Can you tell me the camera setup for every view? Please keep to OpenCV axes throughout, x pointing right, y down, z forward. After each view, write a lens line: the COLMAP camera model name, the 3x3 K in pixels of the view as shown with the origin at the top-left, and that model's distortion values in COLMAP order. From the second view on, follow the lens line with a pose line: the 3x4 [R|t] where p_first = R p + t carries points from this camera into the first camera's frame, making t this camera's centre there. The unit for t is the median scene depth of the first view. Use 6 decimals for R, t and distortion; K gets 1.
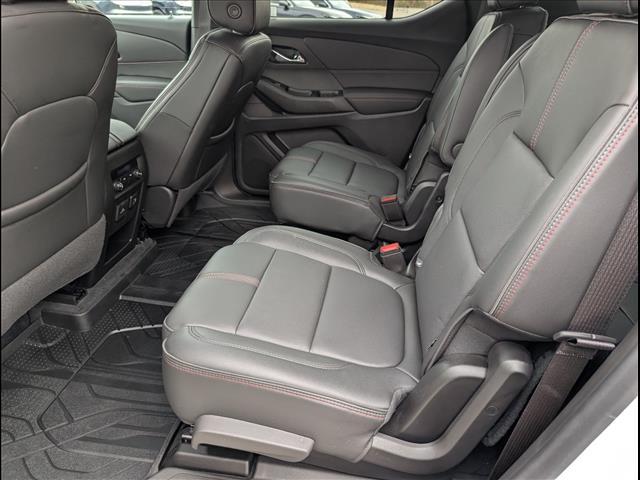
lens RADIAL K [[469.7, 0, 320.0], [0, 469.7, 240.0], [0, 0, 1]] dist [-0.000651, 0.000050]
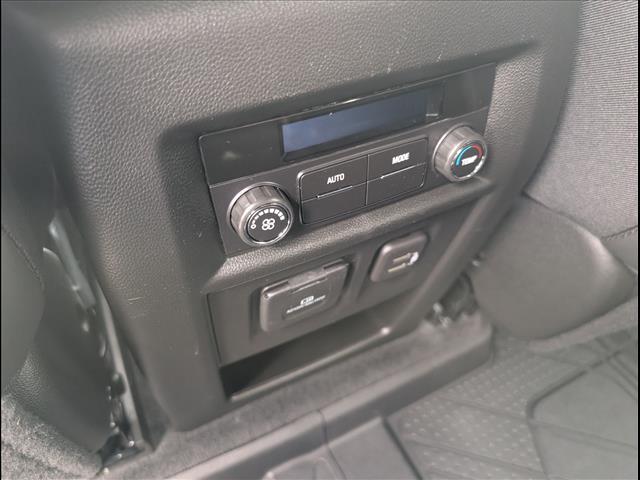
lens RADIAL K [[469.7, 0, 320.0], [0, 469.7, 240.0], [0, 0, 1]] dist [-0.000651, 0.000050]
pose [[0.596228, 0.489444, -0.636363, -0.294461], [-0.361638, 0.871428, 0.331410, -0.150069], [0.716750, 0.032537, 0.696570, 0.841142]]
